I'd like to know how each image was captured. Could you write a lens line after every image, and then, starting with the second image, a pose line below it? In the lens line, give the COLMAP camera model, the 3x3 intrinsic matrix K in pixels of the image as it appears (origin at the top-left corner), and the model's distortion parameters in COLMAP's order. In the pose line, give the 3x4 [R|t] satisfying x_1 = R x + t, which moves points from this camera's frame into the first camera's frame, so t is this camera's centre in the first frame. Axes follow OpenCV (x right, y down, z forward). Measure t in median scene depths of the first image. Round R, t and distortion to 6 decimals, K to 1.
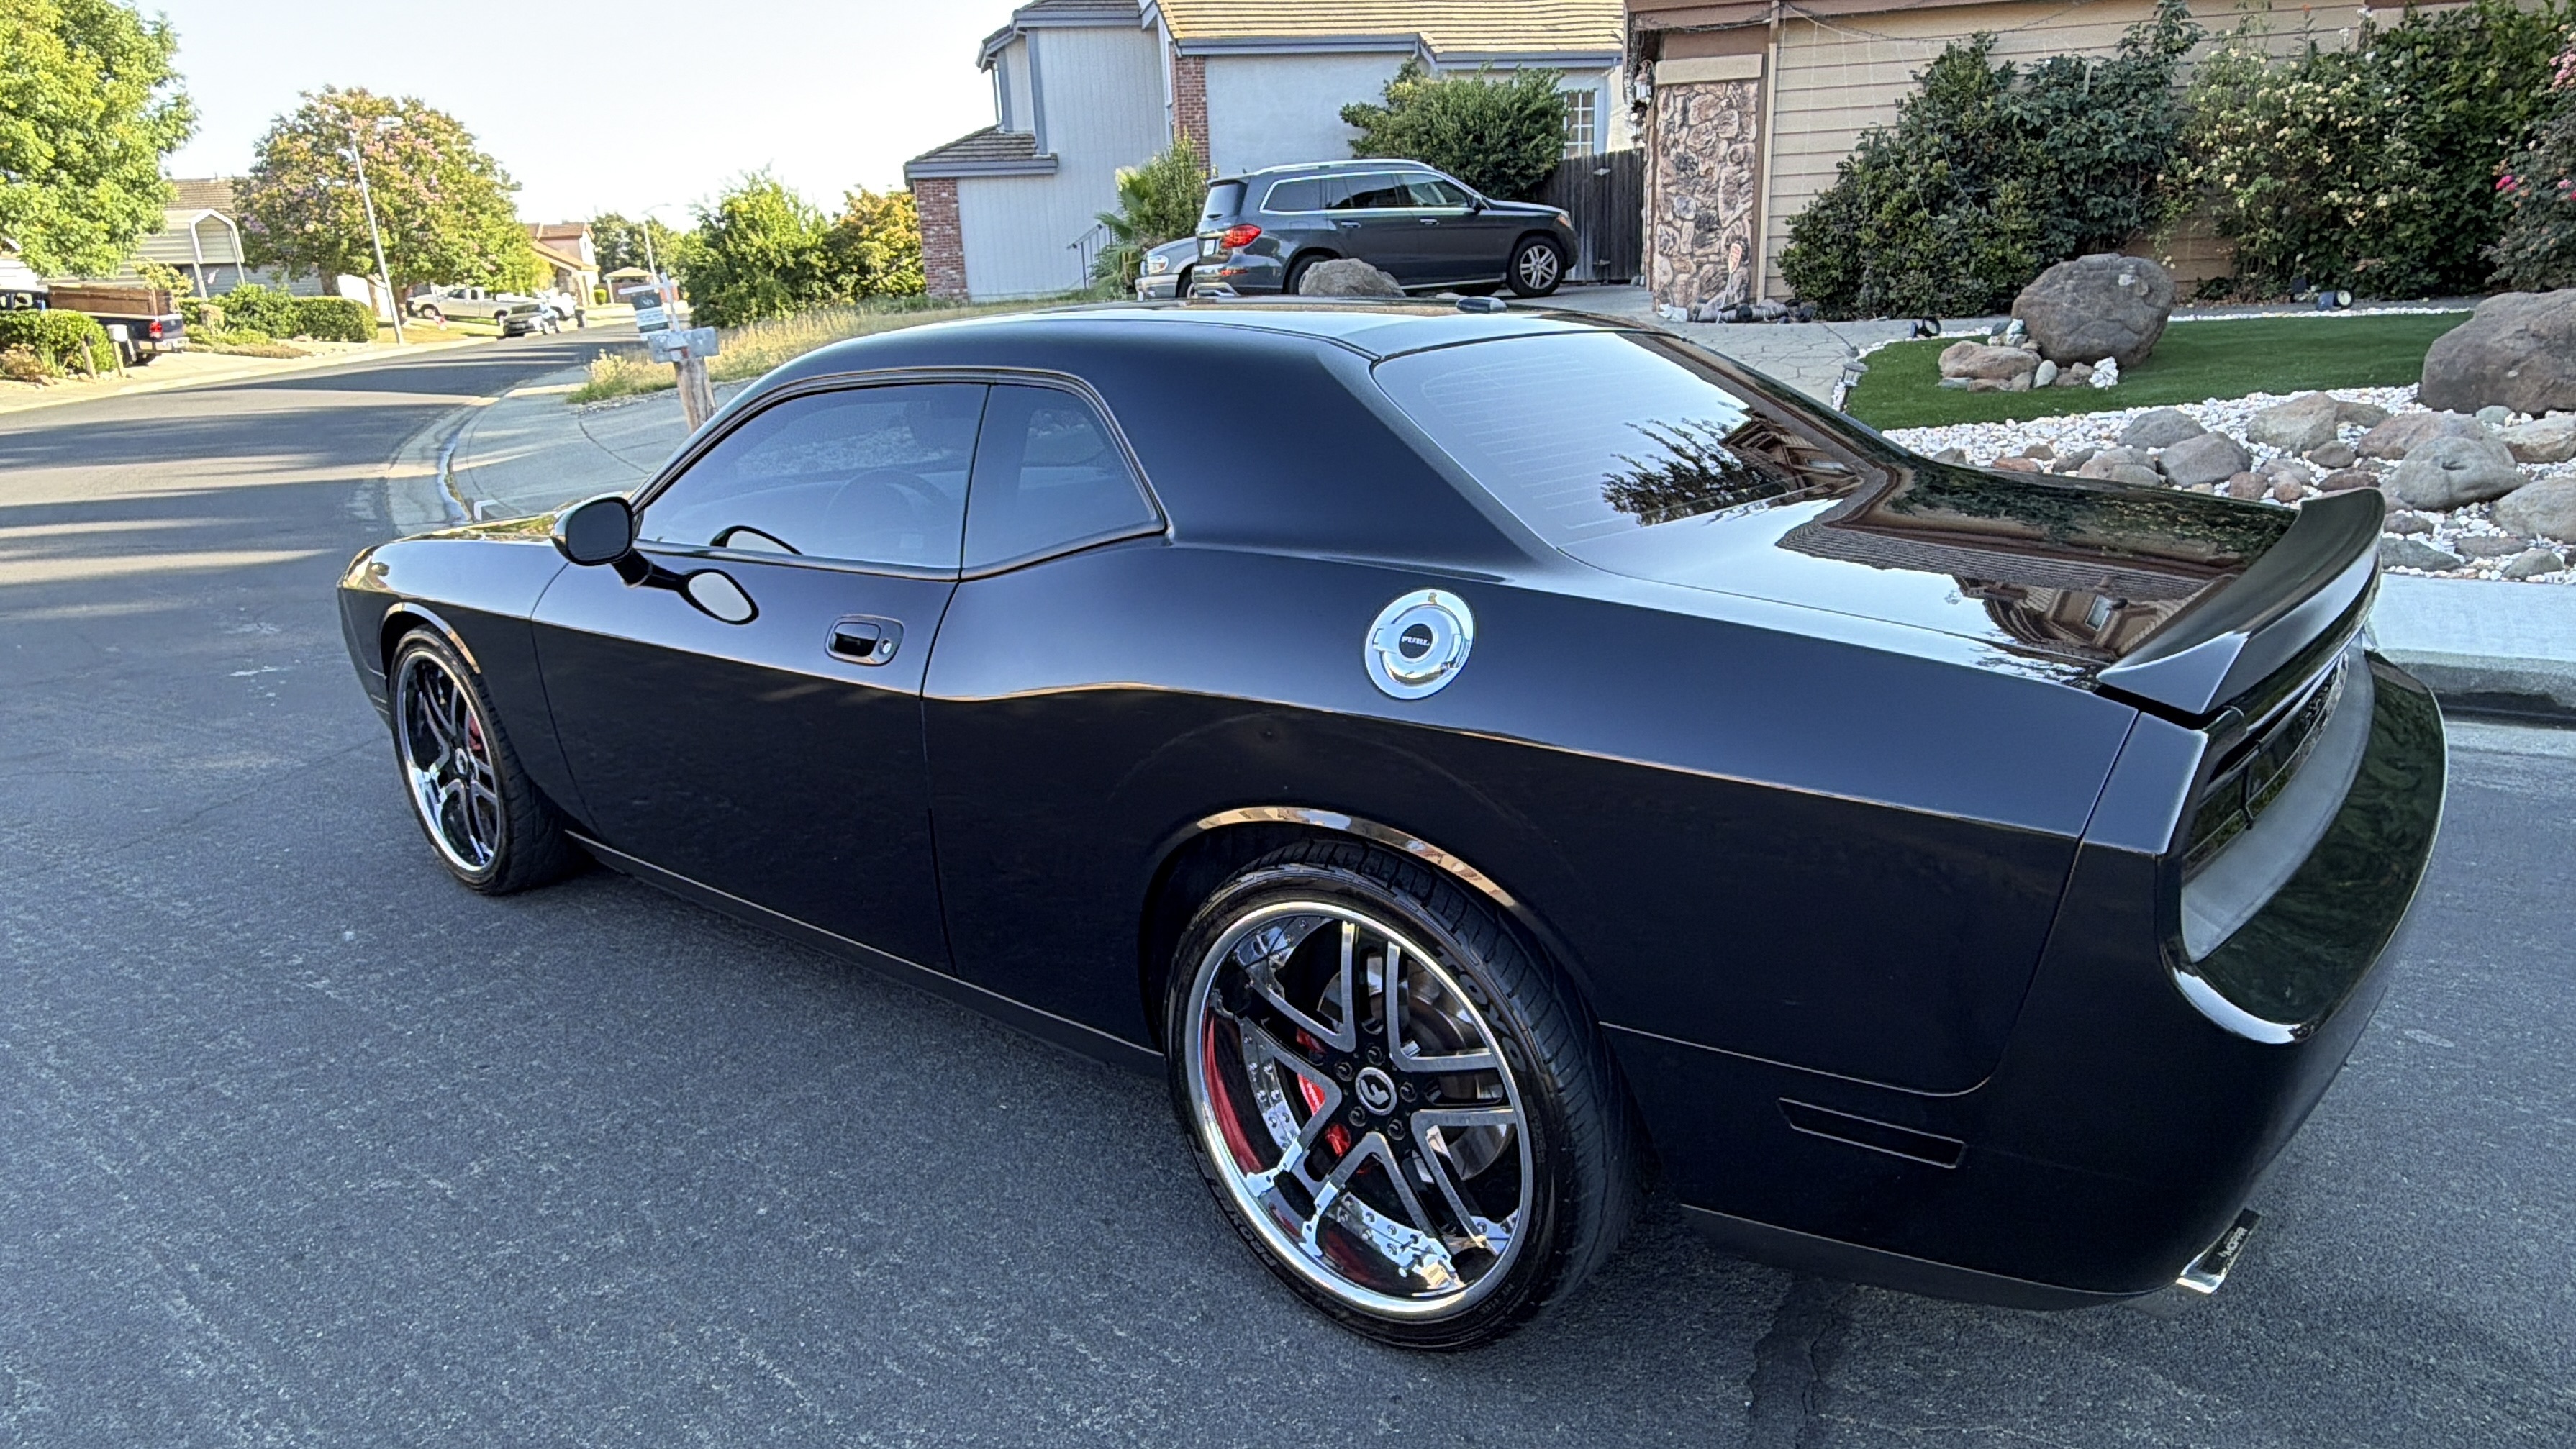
lens RADIAL K [[1495.5, 0, 1285.3], [0, 1495.5, 721.4], [0, 0, 1]] dist [-0.004220, 0.002921]
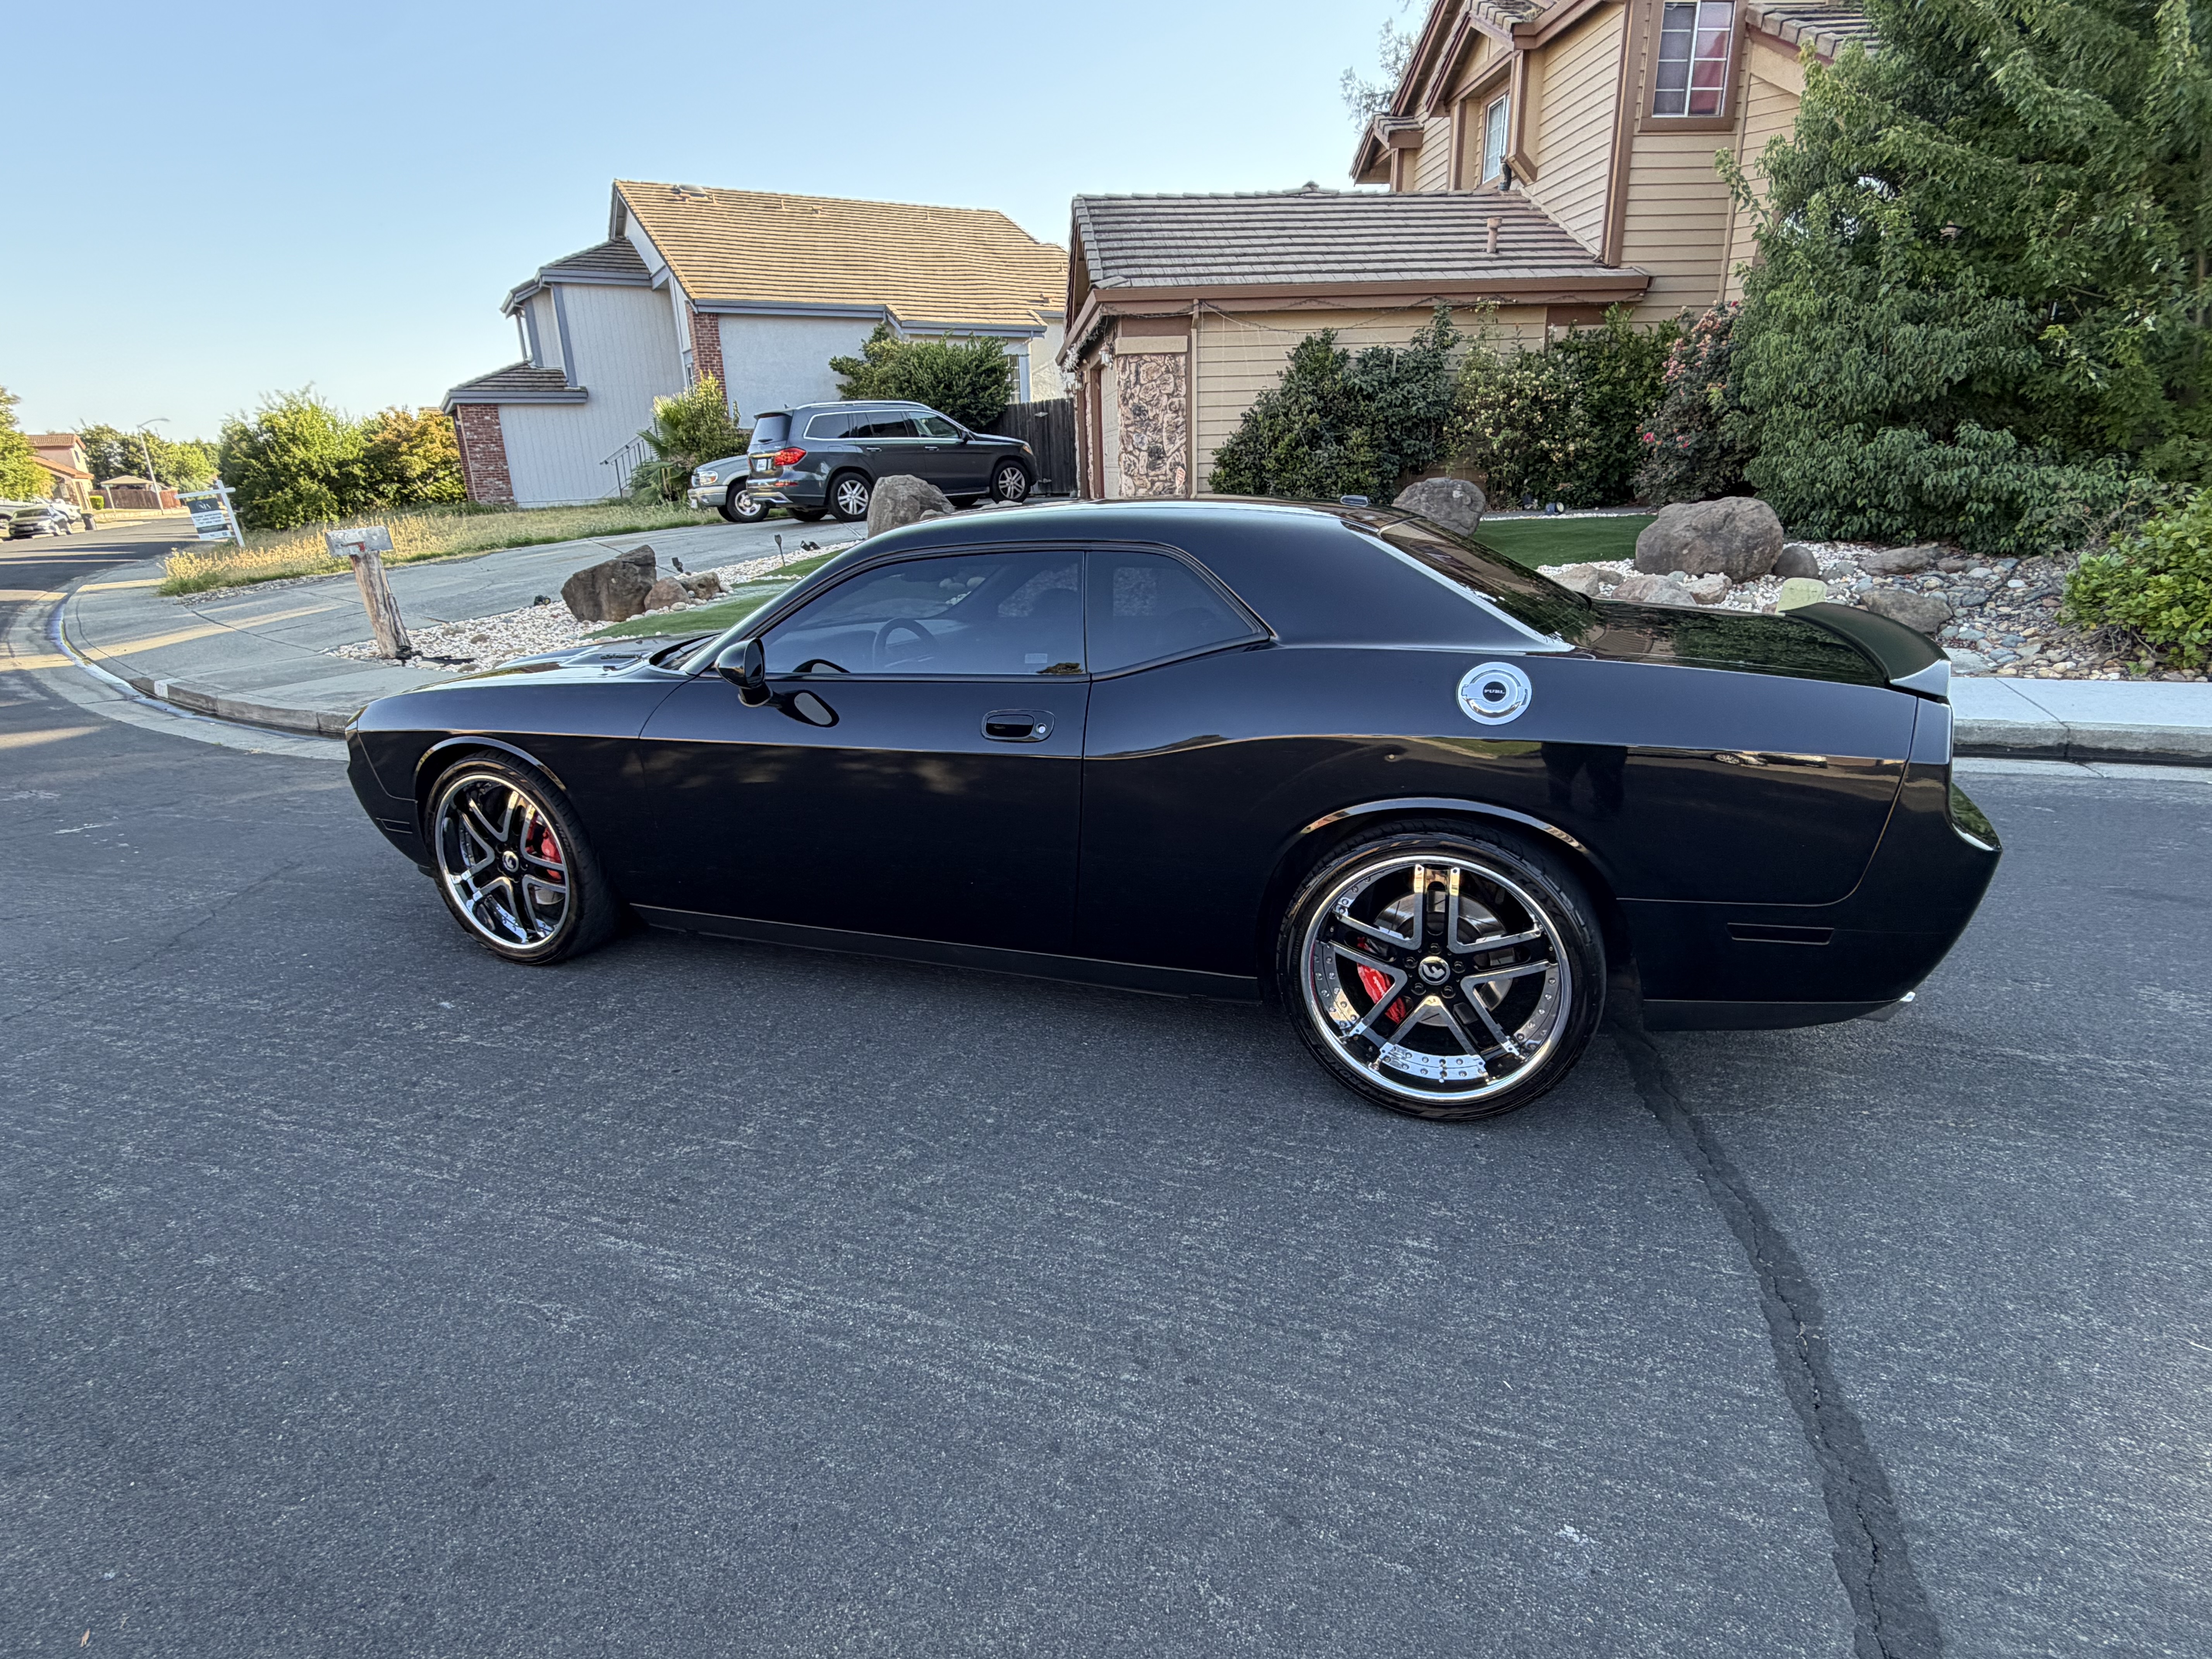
lens RADIAL K [[1136.4, 0, 1097.5], [0, 1136.4, 827.2], [0, 0, 1]] dist [-0.001092, -0.000220]
pose [[0.956716, -0.074113, 0.281426, -0.107230], [0.074663, 0.997170, 0.008783, 0.008277], [-0.281281, 0.012609, 0.959543, -0.018192]]
